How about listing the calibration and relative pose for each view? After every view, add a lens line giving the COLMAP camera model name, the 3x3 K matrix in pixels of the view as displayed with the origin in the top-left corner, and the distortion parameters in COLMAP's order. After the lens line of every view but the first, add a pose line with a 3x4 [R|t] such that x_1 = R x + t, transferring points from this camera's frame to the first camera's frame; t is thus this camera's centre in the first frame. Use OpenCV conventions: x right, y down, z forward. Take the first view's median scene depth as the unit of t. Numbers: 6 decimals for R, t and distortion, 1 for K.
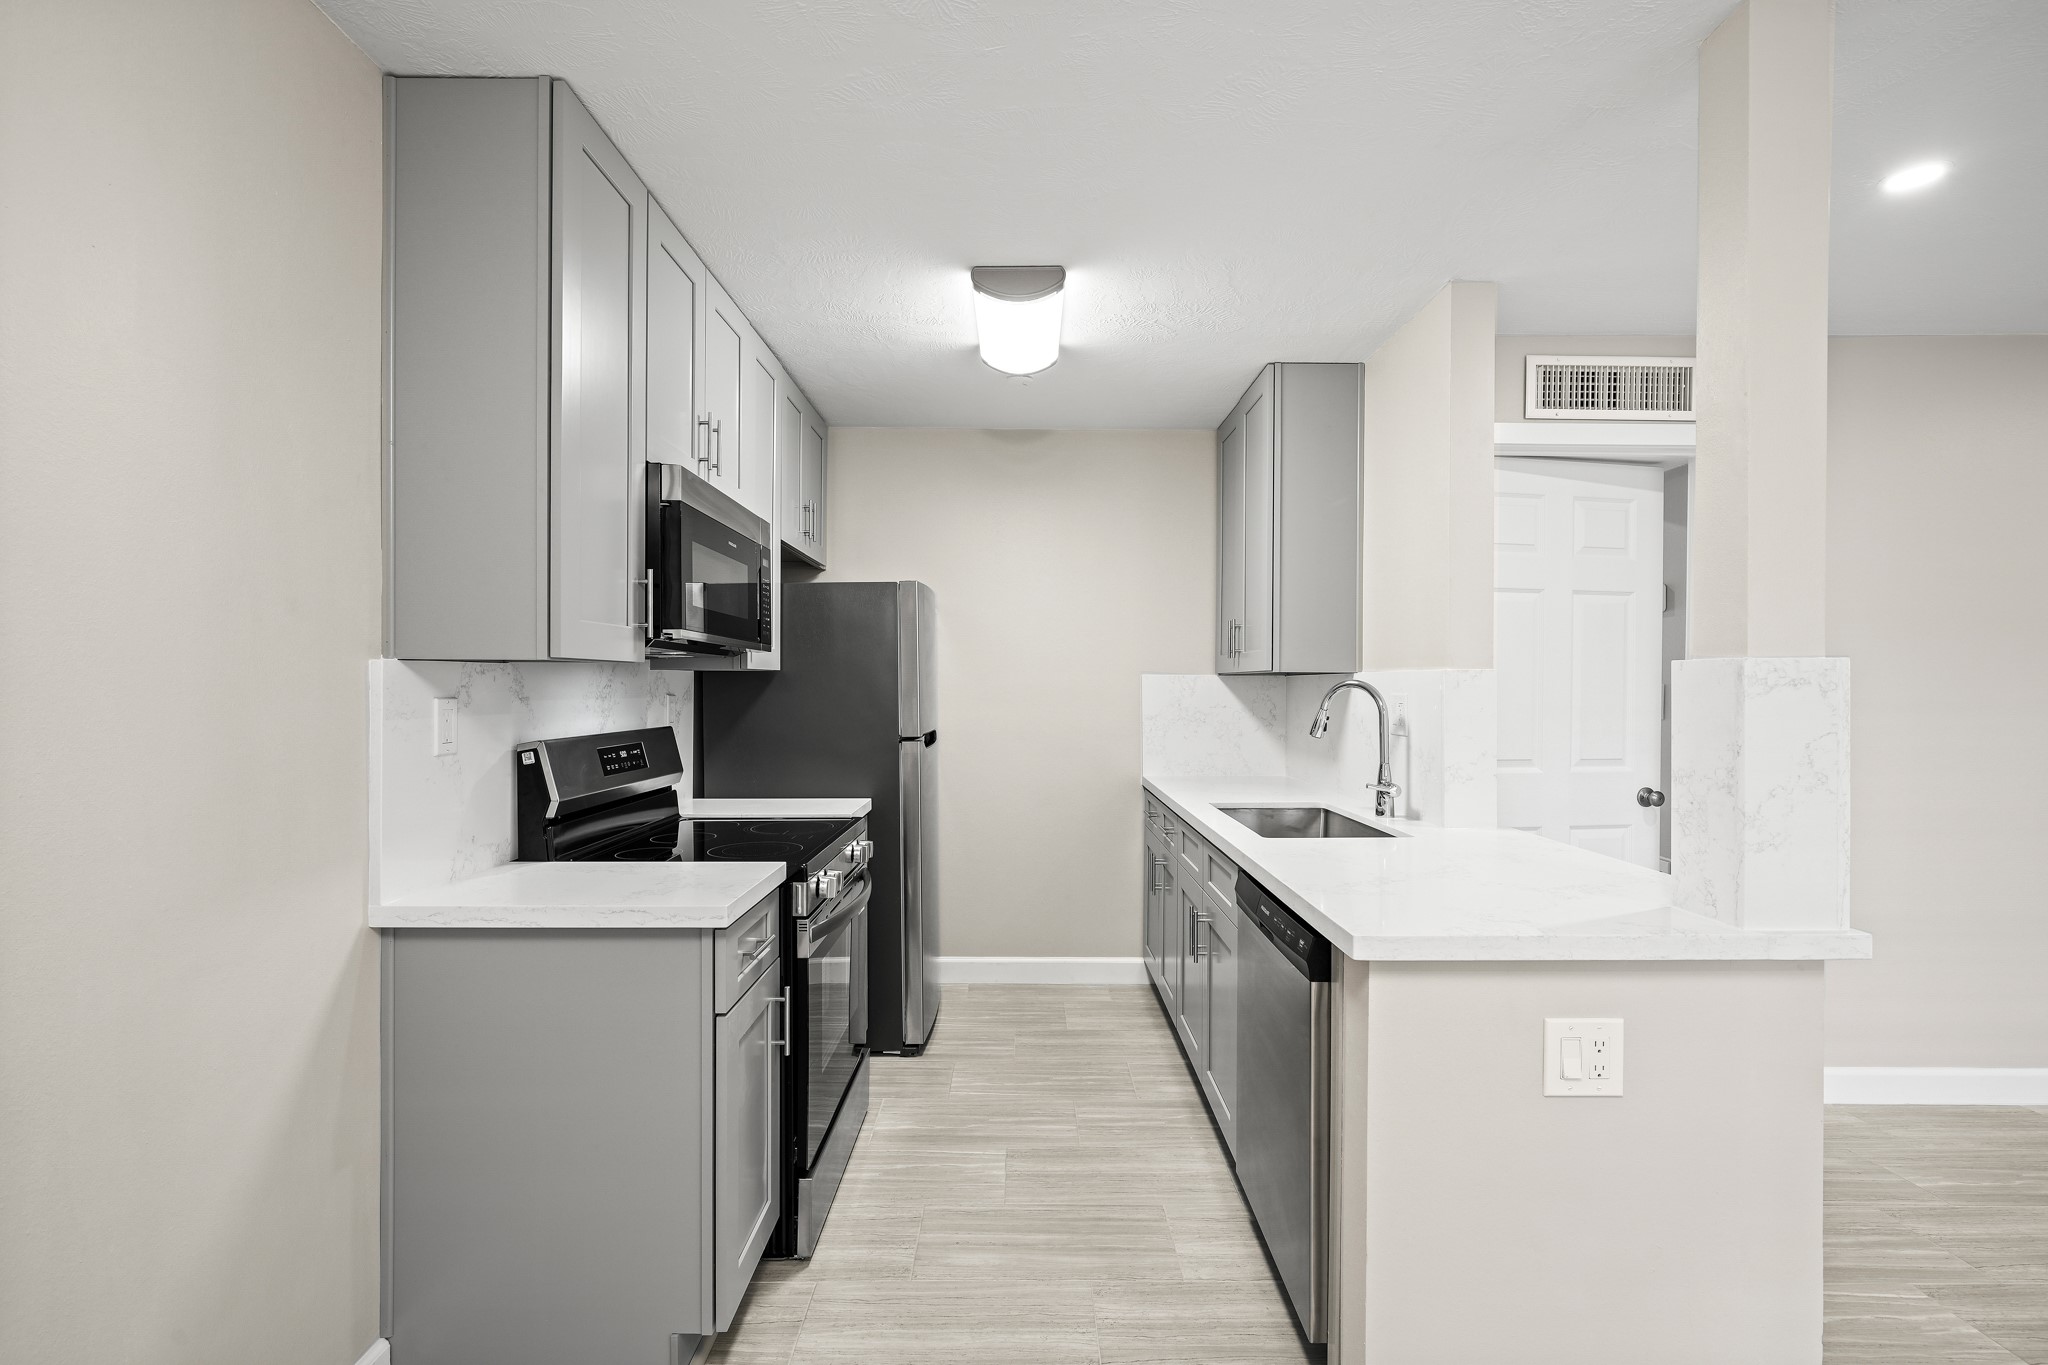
lens RADIAL K [[986.1, 0, 1025.4], [0, 986.1, 684.5], [0, 0, 1]] dist [0.003410, 0.000431]
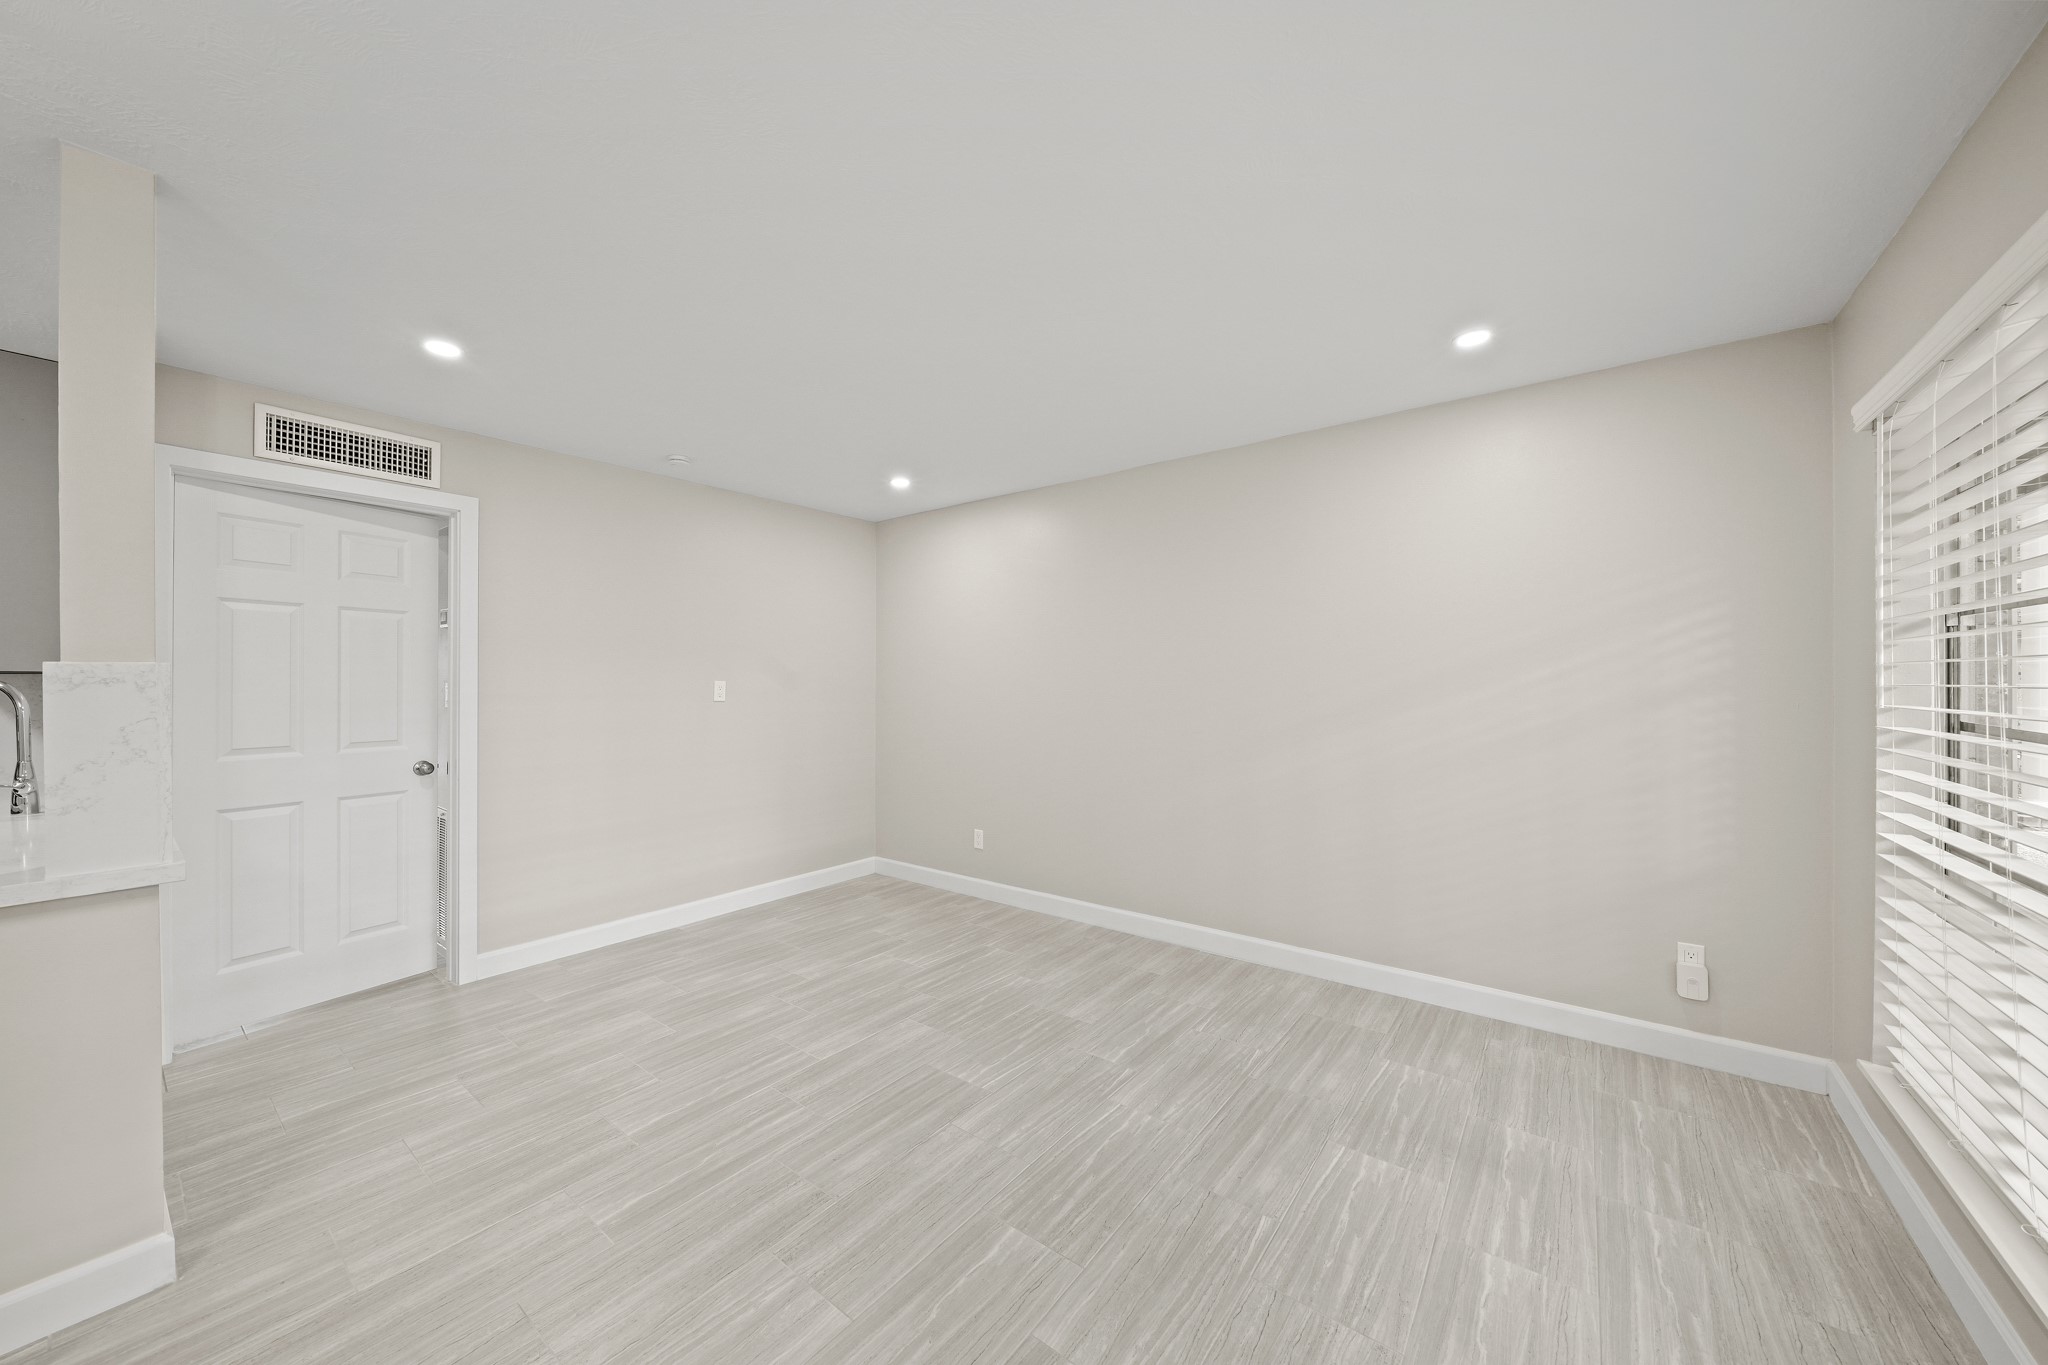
lens RADIAL K [[751.0, 0, 1032.2], [0, 751.0, 678.2], [0, 0, 1]] dist [0.000262, 0.000073]
pose [[0.590254, -0.000401, 0.807218, 0.312278], [0.004920, 0.999983, -0.003101, 0.001563], [-0.807203, 0.005801, 0.590246, -0.255729]]
